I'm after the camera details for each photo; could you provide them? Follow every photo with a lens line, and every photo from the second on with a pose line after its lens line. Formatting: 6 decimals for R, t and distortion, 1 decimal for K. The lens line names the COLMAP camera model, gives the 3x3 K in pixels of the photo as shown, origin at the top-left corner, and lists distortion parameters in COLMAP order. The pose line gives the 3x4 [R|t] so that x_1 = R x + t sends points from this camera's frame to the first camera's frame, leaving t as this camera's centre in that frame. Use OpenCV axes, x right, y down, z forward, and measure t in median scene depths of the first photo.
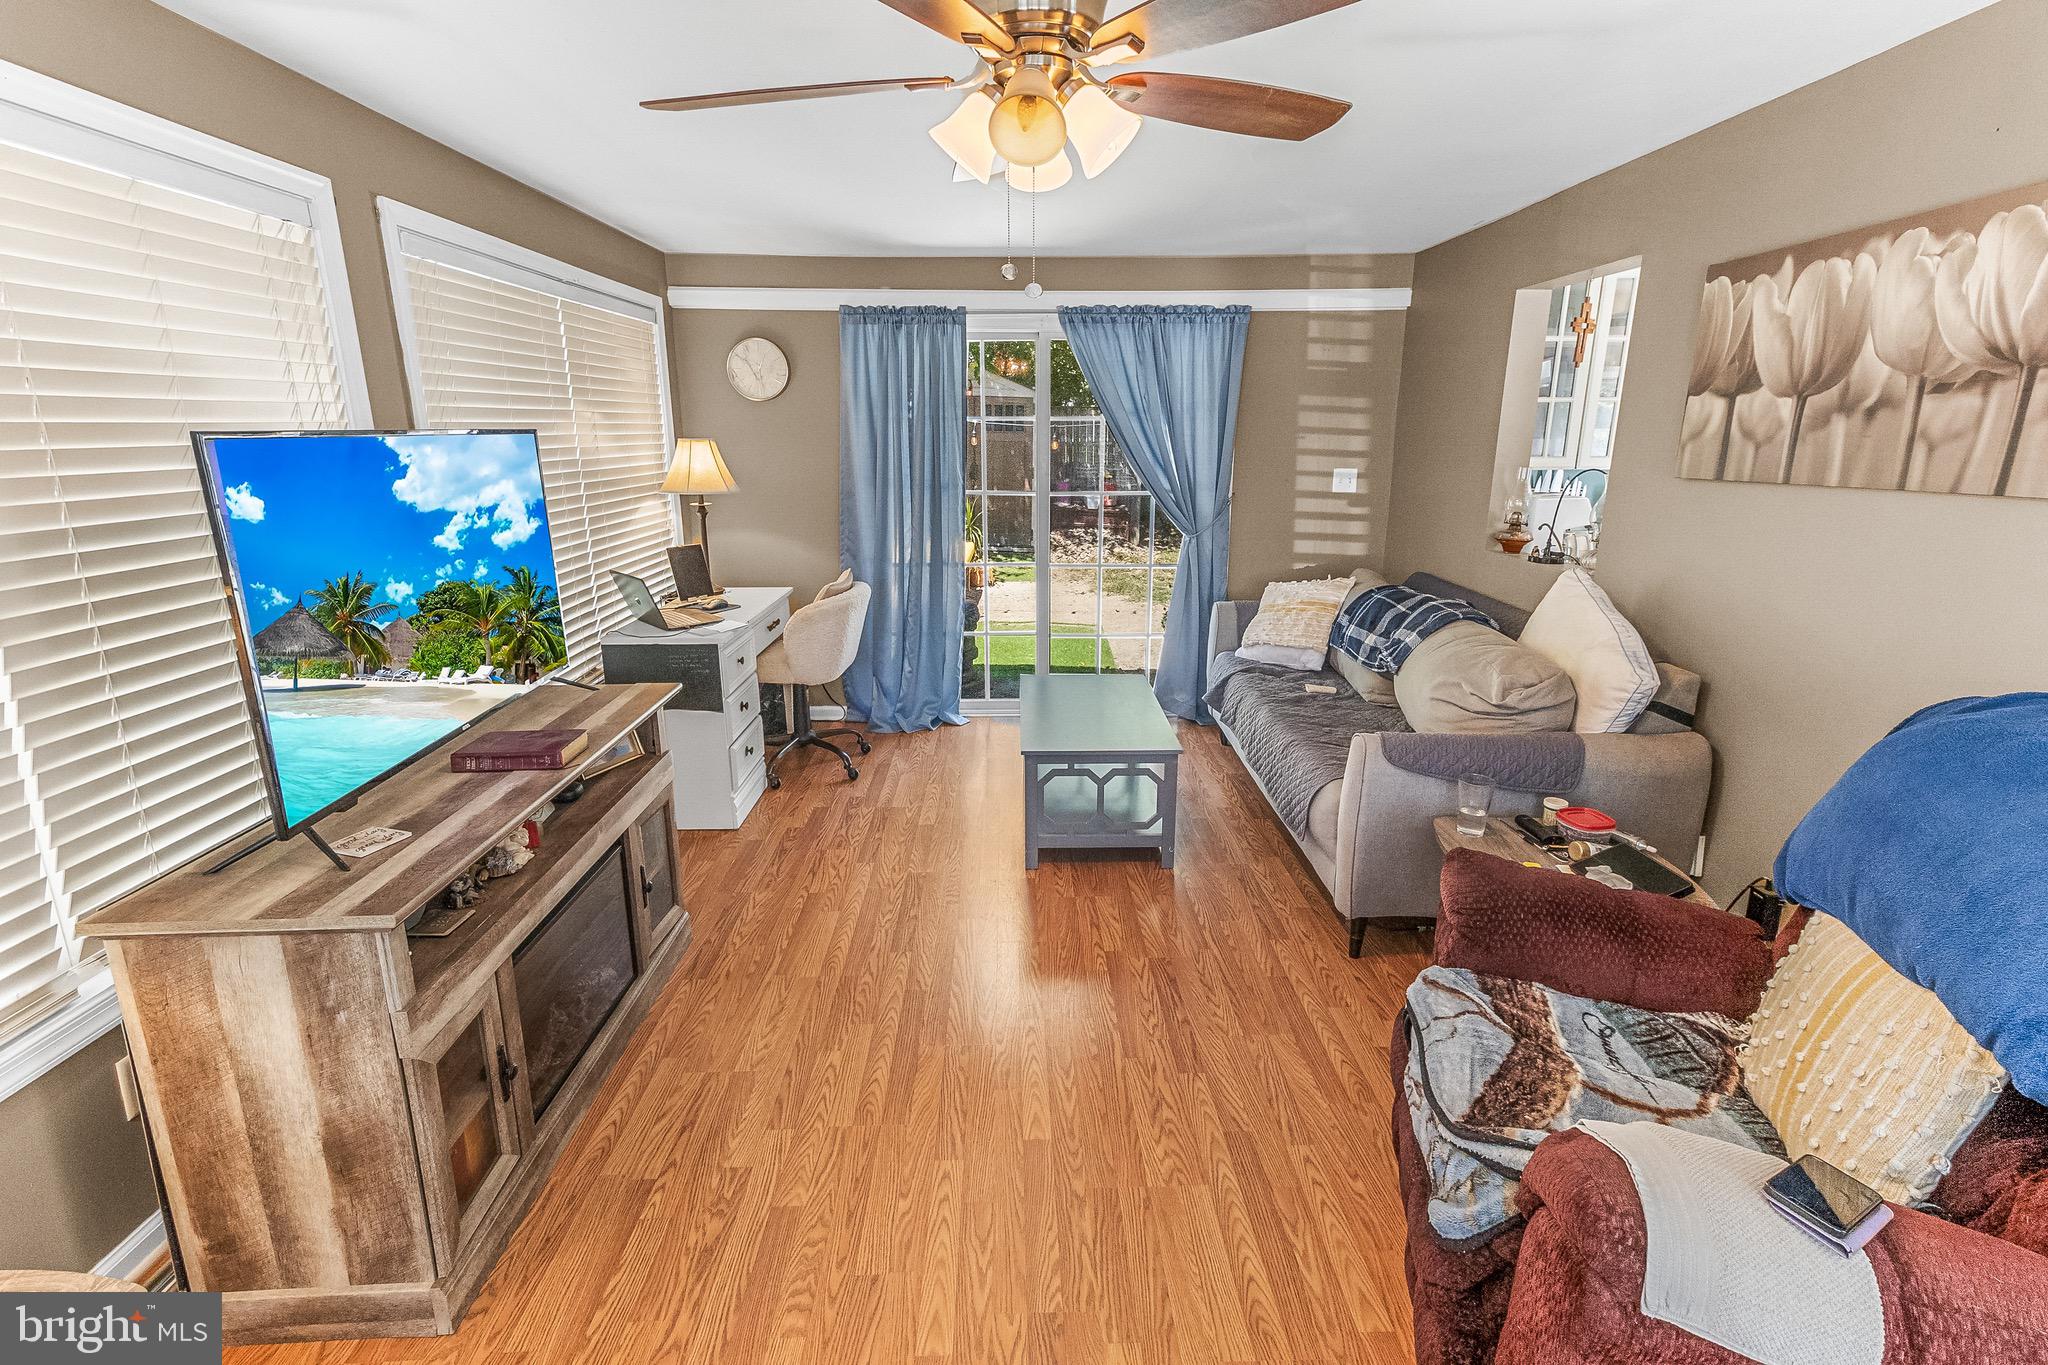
lens RADIAL K [[932.9, 0, 1019.4], [0, 932.9, 666.8], [0, 0, 1]] dist [0.003927, 0.000077]
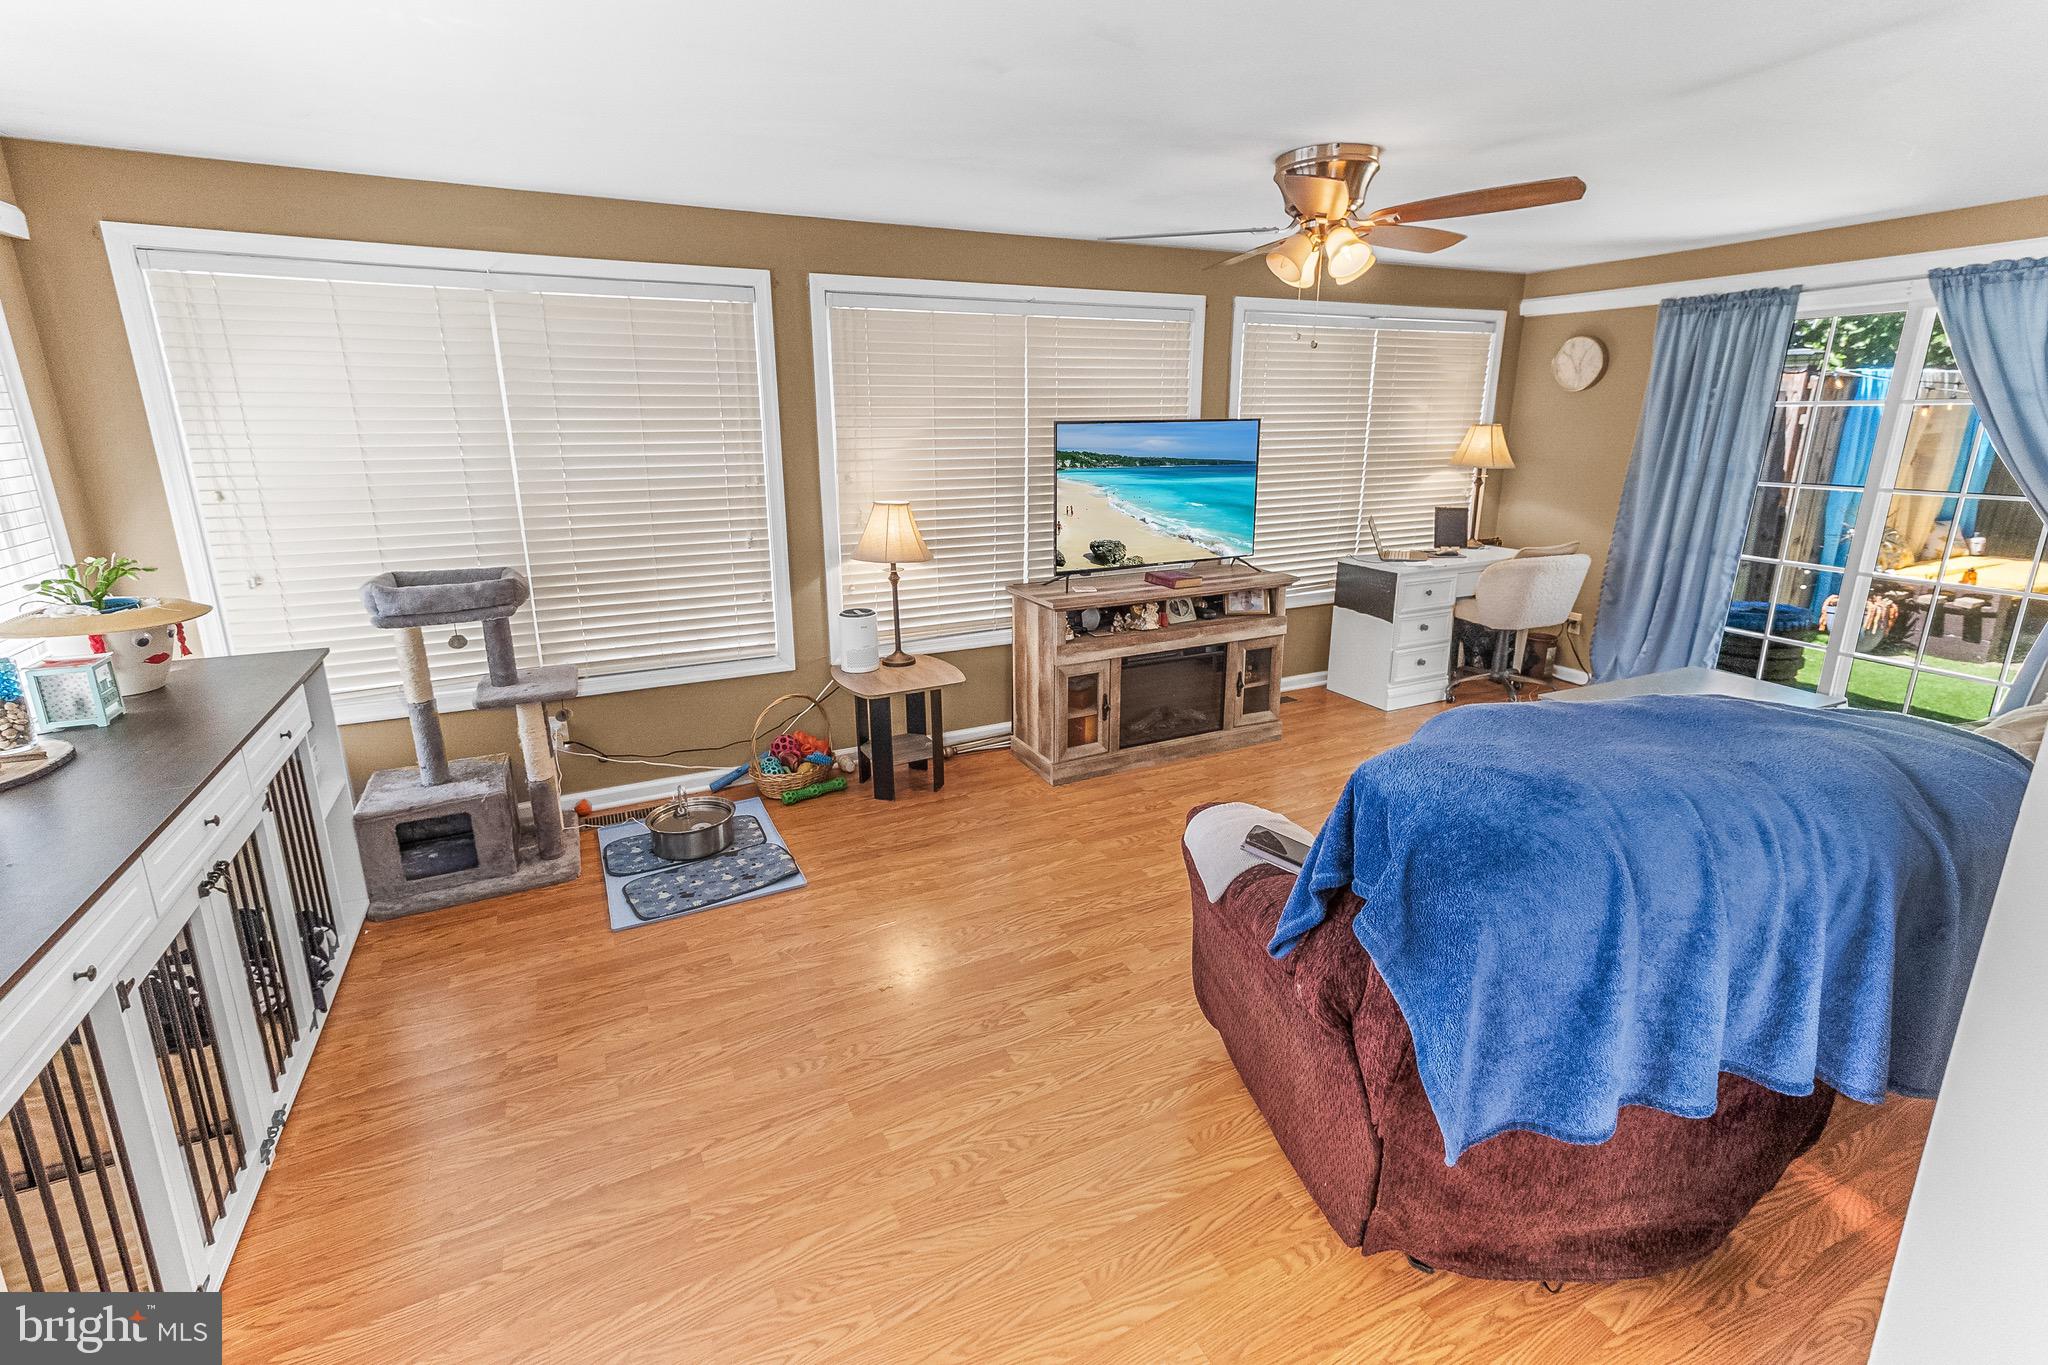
lens RADIAL K [[932.9, 0, 1021.4], [0, 932.9, 686.9], [0, 0, 1]] dist [0.003927, 0.000077]
pose [[0.376164, 0.261286, -0.888949, 0.603431], [-0.223733, 0.956639, 0.186508, 0.005274], [0.899135, 0.128729, 0.418311, -0.059478]]
